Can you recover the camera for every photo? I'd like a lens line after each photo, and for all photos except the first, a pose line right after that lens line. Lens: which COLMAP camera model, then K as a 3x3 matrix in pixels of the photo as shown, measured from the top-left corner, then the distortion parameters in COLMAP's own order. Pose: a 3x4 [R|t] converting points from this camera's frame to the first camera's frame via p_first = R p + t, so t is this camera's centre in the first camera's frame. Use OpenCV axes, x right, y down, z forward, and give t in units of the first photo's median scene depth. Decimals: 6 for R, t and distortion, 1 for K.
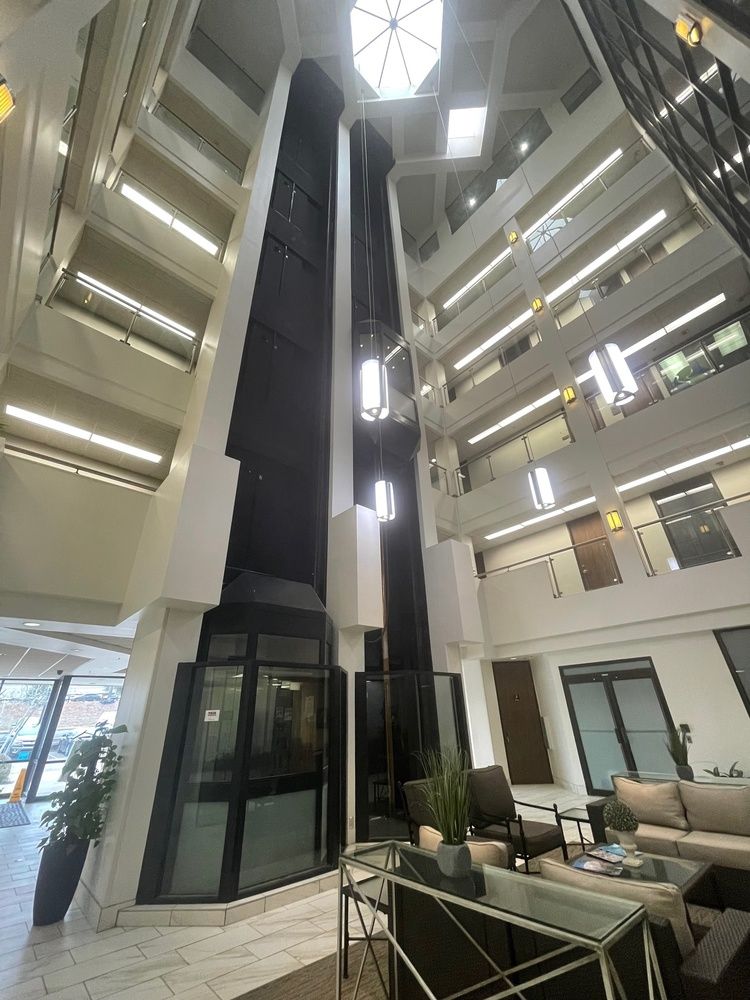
lens RADIAL K [[399.9, 0, 375.0], [0, 399.9, 500.0], [0, 0, 1]] dist [-0.001536, 0.000081]
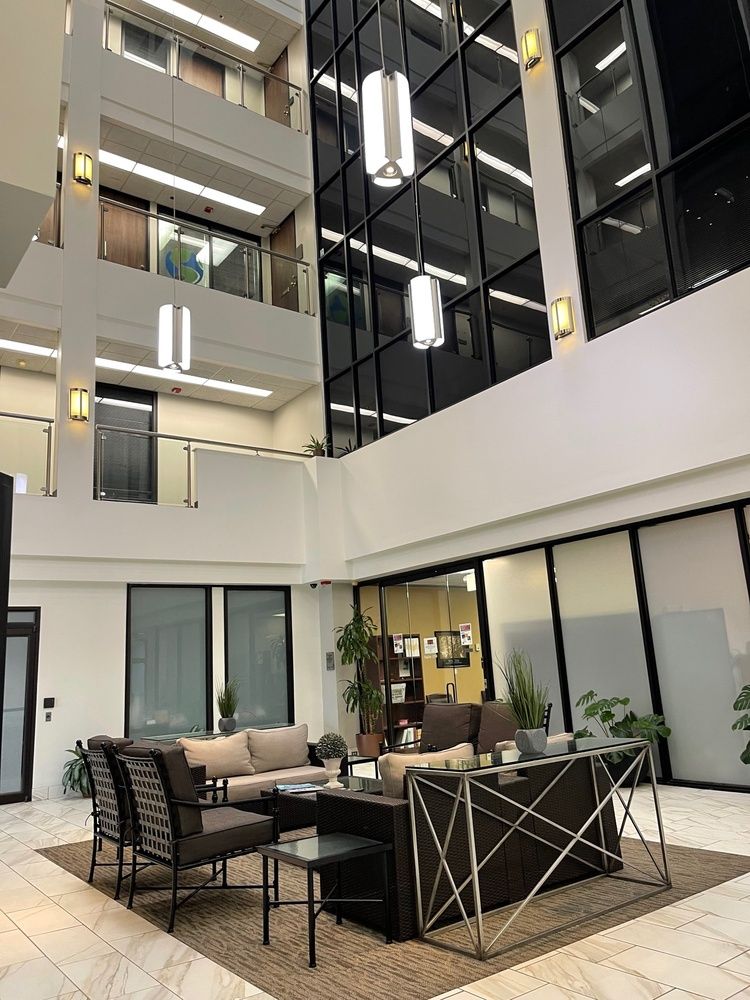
lens RADIAL K [[750.9, 0, 380.8], [0, 750.9, 498.1], [0, 0, 1]] dist [0.066124, -0.078420]
pose [[0.080823, 0.248034, 0.965374, -0.456643], [-0.419080, 0.887228, -0.192870, 0.206556], [-0.904345, -0.388980, 0.175655, 0.294966]]
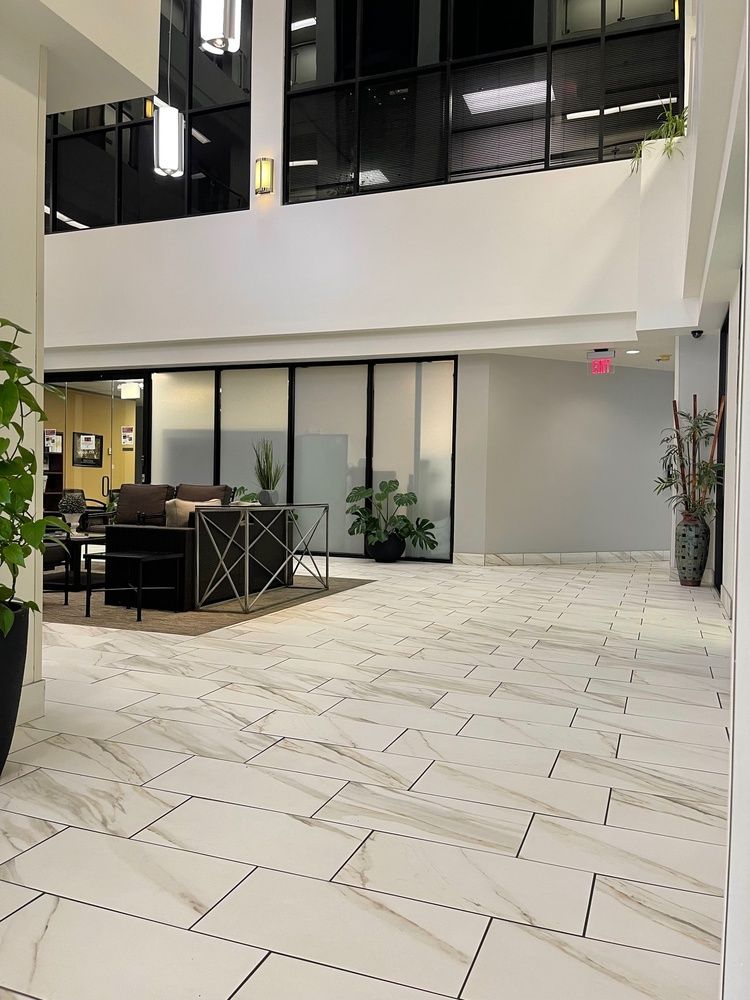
lens RADIAL K [[750.9, 0, 380.8], [0, 750.9, 498.1], [0, 0, 1]] dist [0.066124, -0.078420]
pose [[-0.478654, 0.012507, 0.877914, -0.628574], [-0.417817, 0.876181, -0.240284, 0.334521], [-0.772217, -0.481821, -0.414162, 0.442801]]
